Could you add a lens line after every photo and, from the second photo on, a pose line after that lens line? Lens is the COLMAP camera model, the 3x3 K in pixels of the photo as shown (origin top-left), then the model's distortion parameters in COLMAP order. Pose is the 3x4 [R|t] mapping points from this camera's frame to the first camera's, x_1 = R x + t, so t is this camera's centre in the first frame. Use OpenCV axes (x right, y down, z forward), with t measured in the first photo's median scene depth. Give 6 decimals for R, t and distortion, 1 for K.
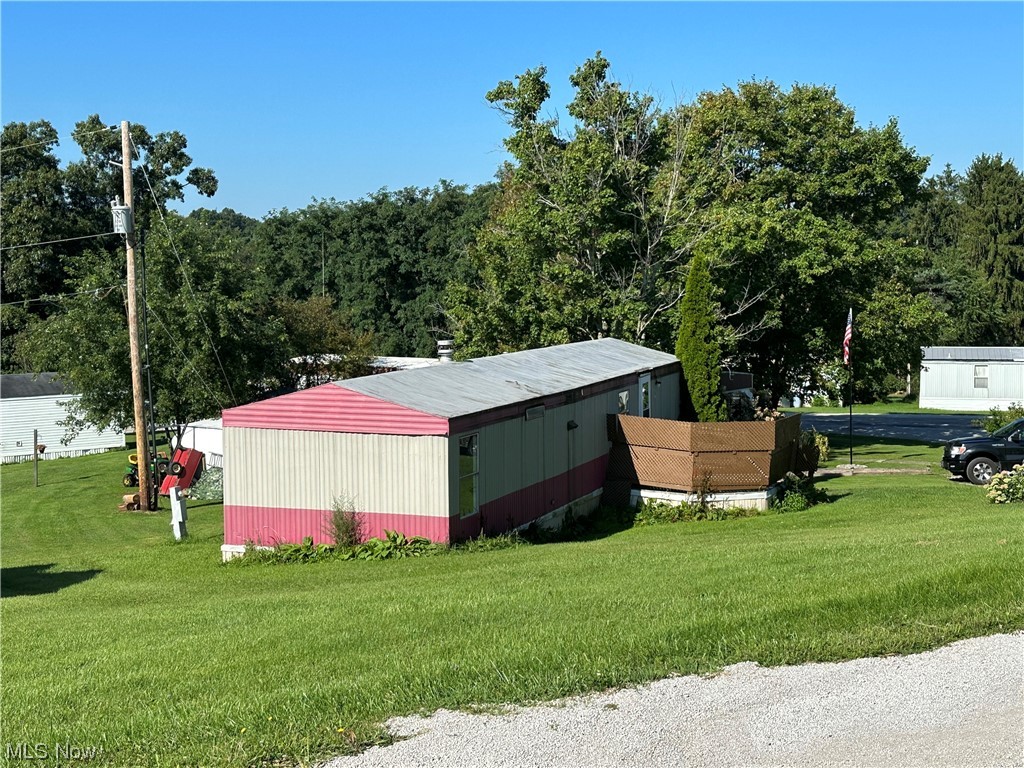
lens RADIAL K [[1381.0, 0, 511.7], [0, 1381.0, 380.9], [0, 0, 1]] dist [0.100667, 0.000000]
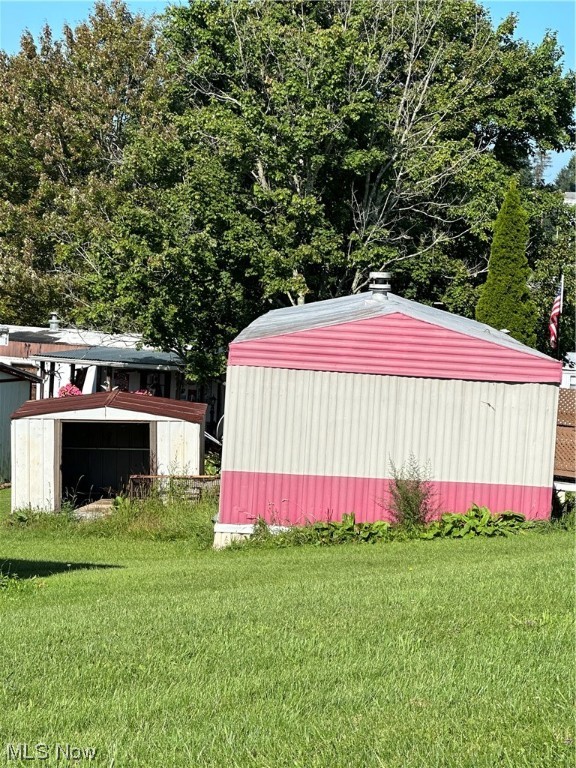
lens RADIAL K [[2129.4, 0, 288.0], [0, 2129.4, 385.4], [0, 0, 1]] dist [0.103687, 0.000000]
pose [[0.927348, 0.038238, 0.372241, -0.611418], [-0.034488, 0.999265, -0.016730, 0.062607], [-0.372607, 0.002677, 0.927985, -0.075044]]
